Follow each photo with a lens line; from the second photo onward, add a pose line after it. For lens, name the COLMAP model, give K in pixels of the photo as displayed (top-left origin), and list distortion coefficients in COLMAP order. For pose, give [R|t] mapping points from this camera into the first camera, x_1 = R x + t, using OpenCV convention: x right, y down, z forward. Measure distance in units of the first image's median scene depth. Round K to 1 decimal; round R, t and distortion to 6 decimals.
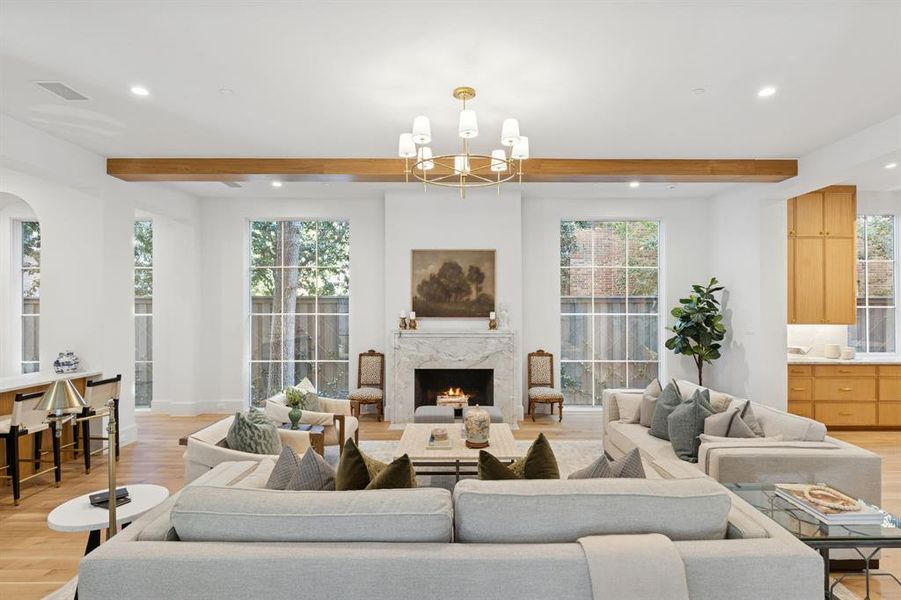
lens RADIAL K [[532.2, 0, 450.5], [0, 532.2, 300.0], [0, 0, 1]] dist [0.000313, 0.001004]
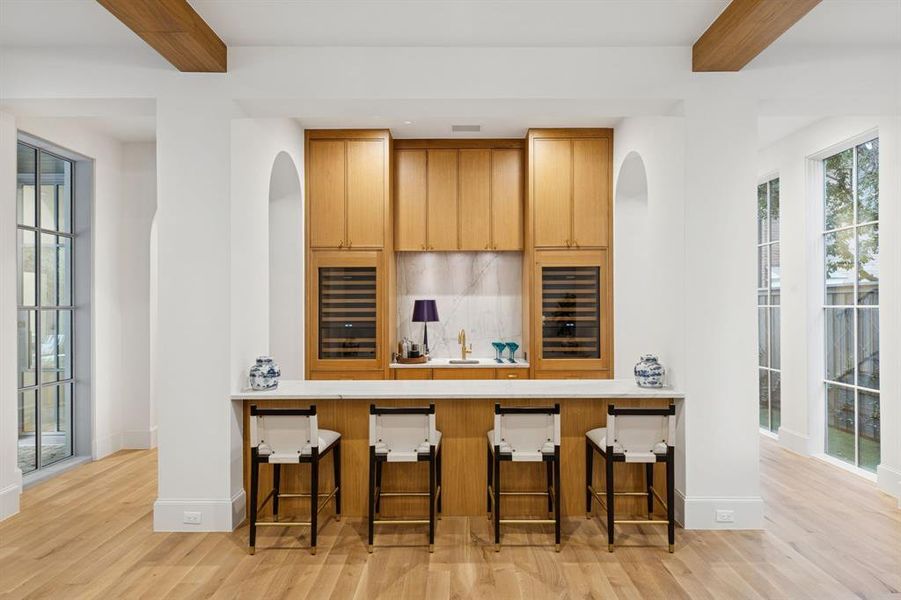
lens RADIAL K [[532.2, 0, 450.5], [0, 532.2, 300.0], [0, 0, 1]] dist [0.000313, 0.001004]
pose [[0.030288, -0.004911, -0.999529, -0.048676], [0.011058, 0.999928, -0.004578, 0.025862], [0.999480, -0.010914, 0.030340, 0.742484]]
